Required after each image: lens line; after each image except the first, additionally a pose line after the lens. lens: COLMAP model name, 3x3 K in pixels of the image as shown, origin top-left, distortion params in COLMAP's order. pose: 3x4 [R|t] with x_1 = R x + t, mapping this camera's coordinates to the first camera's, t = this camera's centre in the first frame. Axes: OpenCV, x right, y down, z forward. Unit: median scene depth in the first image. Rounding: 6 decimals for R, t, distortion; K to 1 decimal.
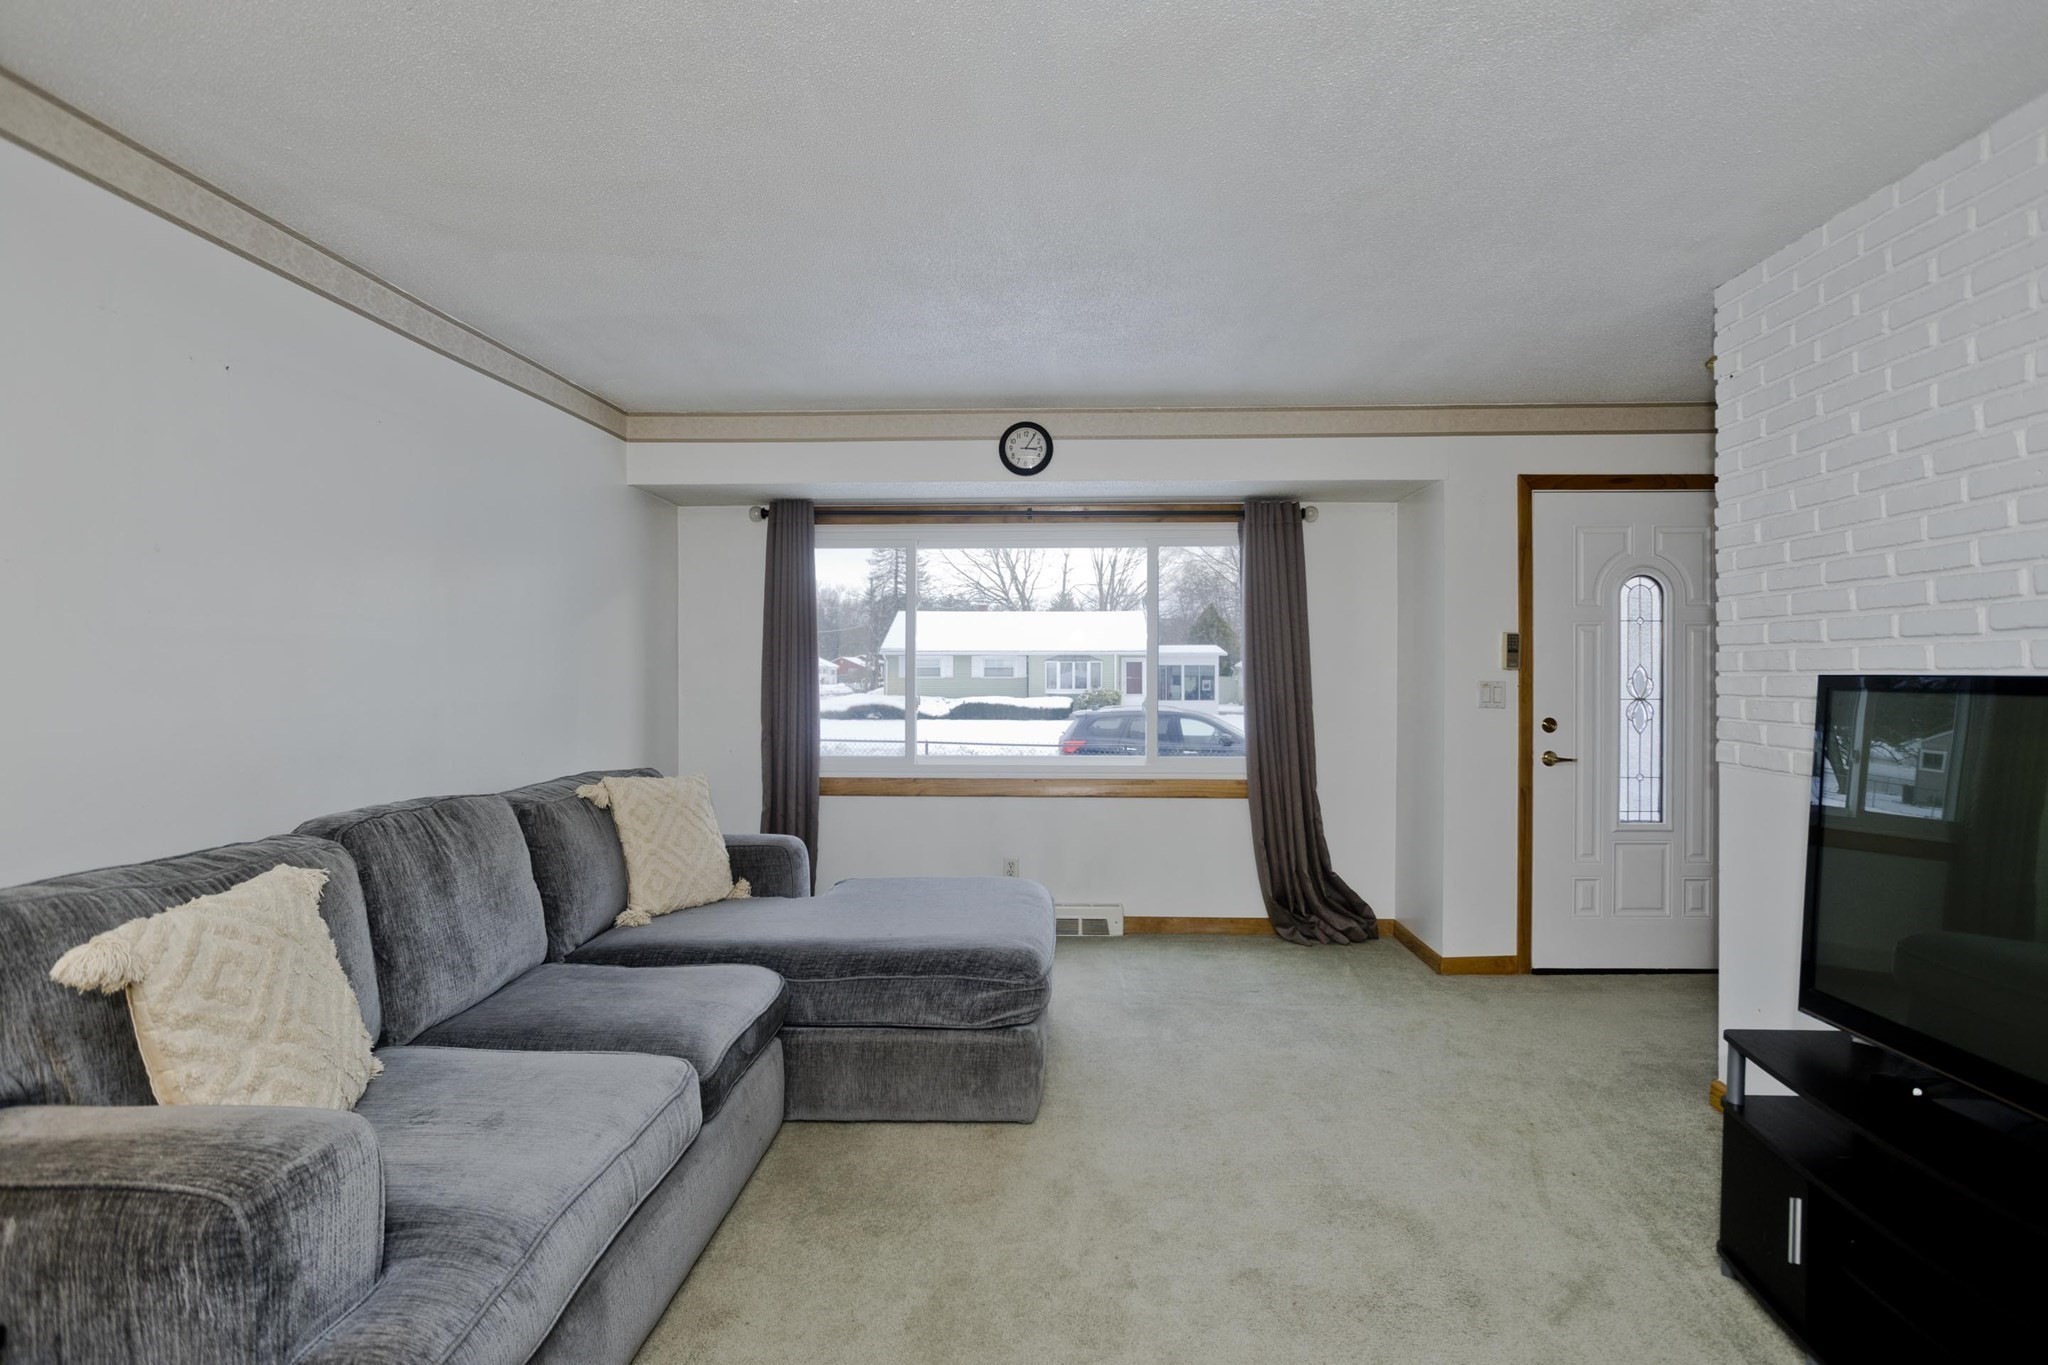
lens RADIAL K [[1028.8, 0, 1046.4], [0, 1028.8, 675.7], [0, 0, 1]] dist [-0.059326, 0.040226]
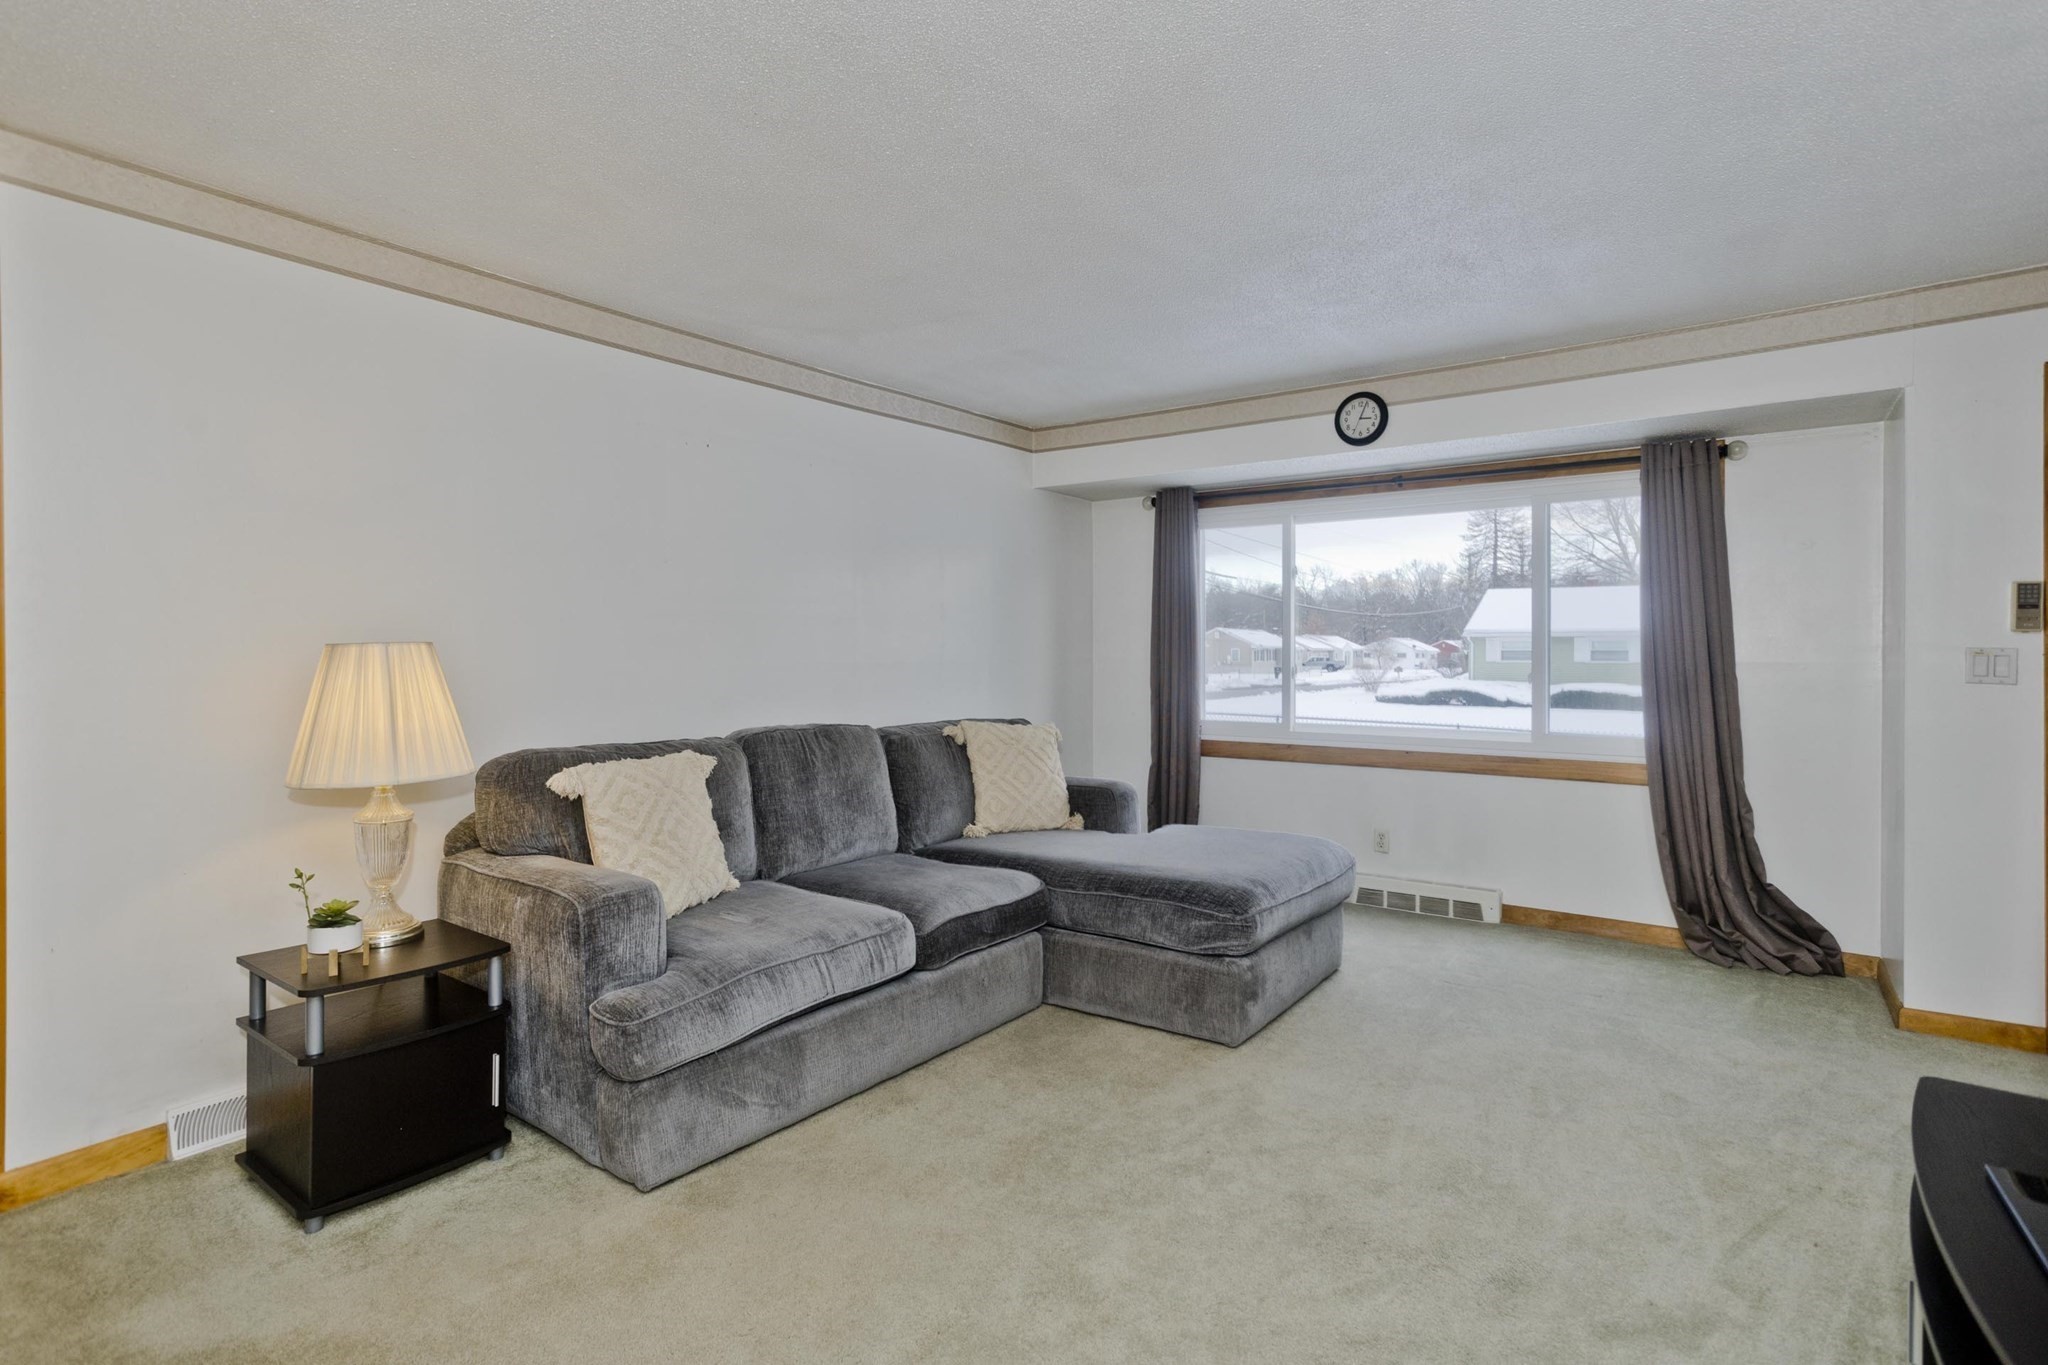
lens RADIAL K [[1036.2, 0, 985.5], [0, 1036.2, 651.4], [0, 0, 1]] dist [-0.063040, 0.043139]
pose [[0.808483, -0.000494, -0.588520, 0.360622], [-0.004980, 0.999958, -0.007680, 0.022428], [0.588499, 0.009140, 0.808446, -0.039999]]
